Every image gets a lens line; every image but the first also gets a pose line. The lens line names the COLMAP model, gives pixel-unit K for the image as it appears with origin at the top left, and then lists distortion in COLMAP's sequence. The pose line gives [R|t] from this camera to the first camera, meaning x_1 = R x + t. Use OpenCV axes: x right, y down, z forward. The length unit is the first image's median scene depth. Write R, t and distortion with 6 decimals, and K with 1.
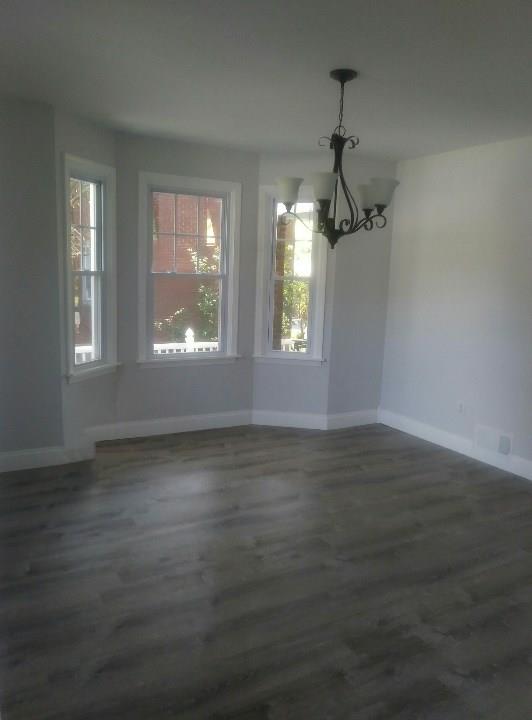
lens RADIAL K [[513.8, 0, 266.0], [0, 513.8, 360.0], [0, 0, 1]] dist [0.005808, 0.001041]
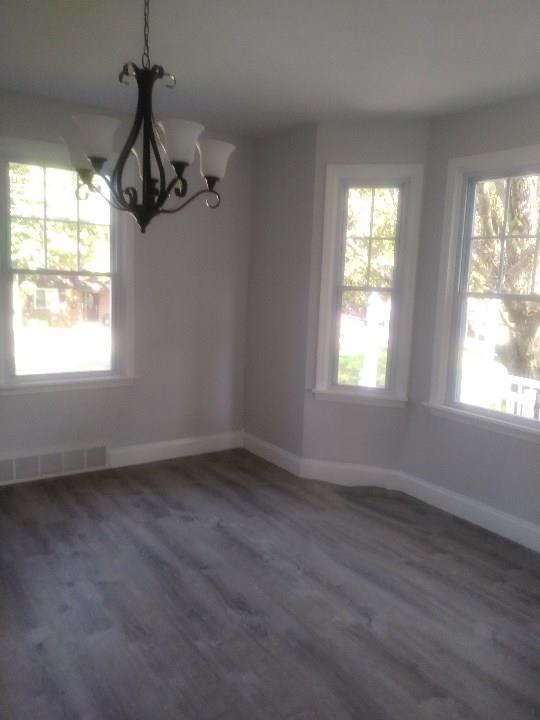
lens RADIAL K [[539.0, 0, 270.0], [0, 539.0, 360.0], [0, 0, 1]] dist [0.001621, -0.006294]
pose [[0.140450, 0.117778, -0.983058, 0.828995], [-0.200323, 0.975744, 0.088281, -0.137530], [0.969611, 0.184530, 0.160637, 1.008505]]
